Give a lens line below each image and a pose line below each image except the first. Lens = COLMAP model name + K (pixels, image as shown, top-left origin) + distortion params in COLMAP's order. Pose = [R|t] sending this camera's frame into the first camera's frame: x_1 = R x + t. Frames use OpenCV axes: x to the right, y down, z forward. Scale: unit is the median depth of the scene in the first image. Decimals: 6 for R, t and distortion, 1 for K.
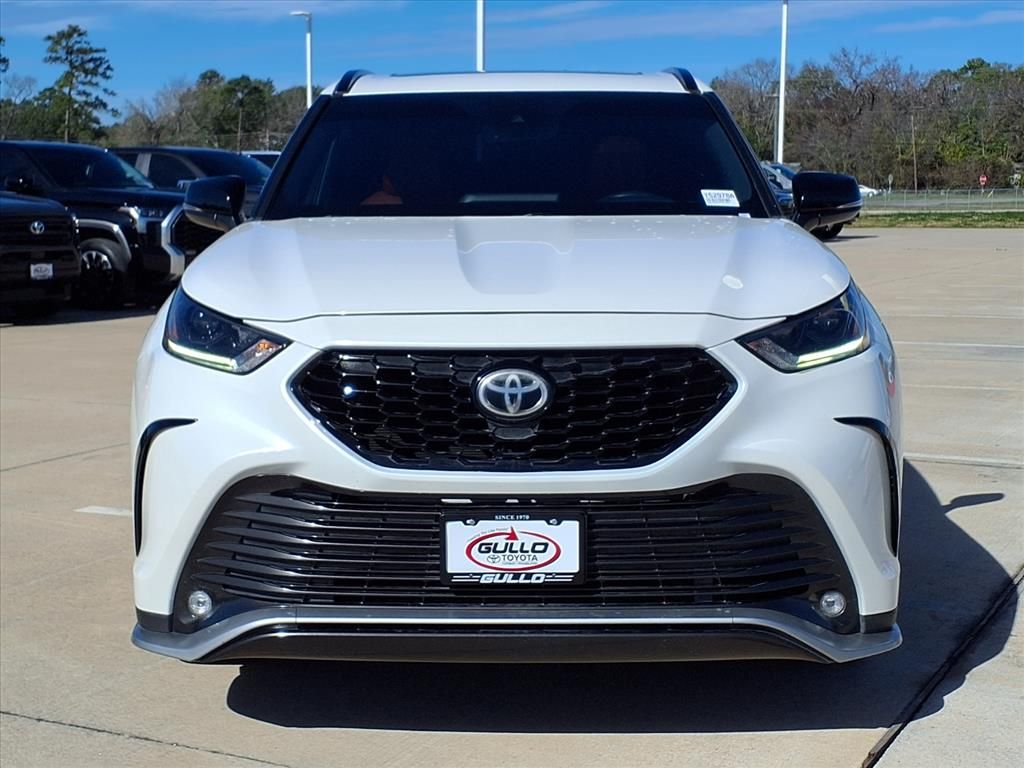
lens RADIAL K [[1677.2, 0, 512.0], [0, 1677.2, 384.0], [0, 0, 1]] dist [0.098325, -0.054620]
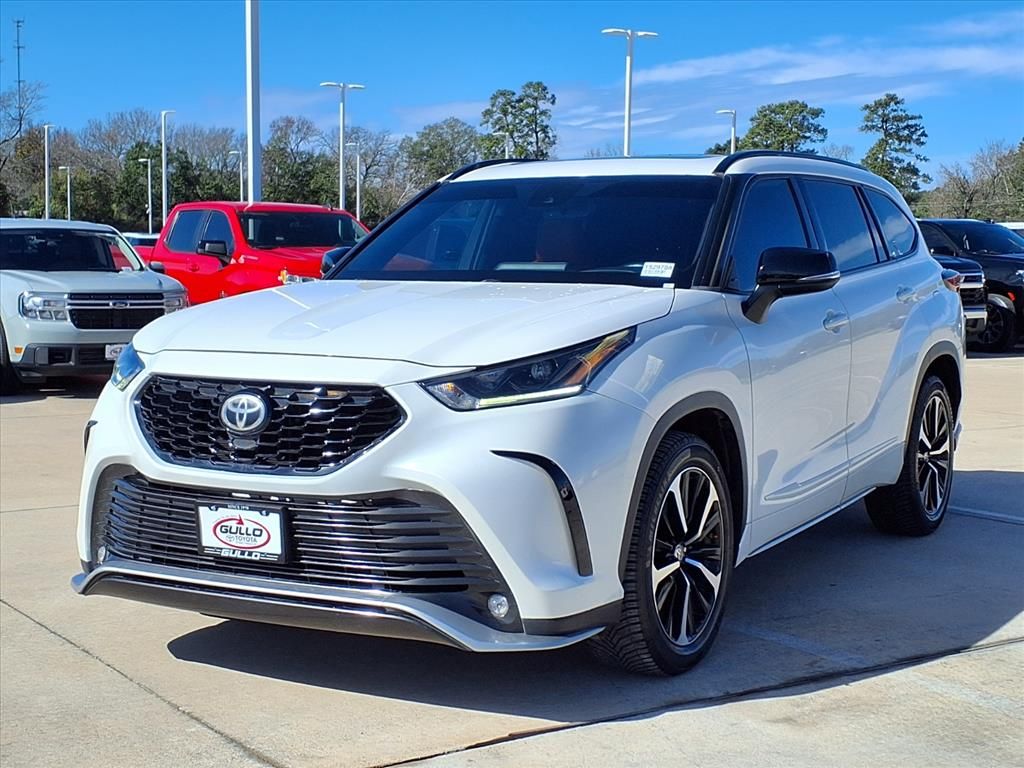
lens RADIAL K [[1677.2, 0, 512.0], [0, 1677.2, 384.0], [0, 0, 1]] dist [0.098325, -0.054620]
pose [[0.881538, 0.049089, -0.469554, 0.795704], [-0.066542, 0.997570, -0.020636, -0.003994], [0.467400, 0.049437, 0.882663, -0.068785]]
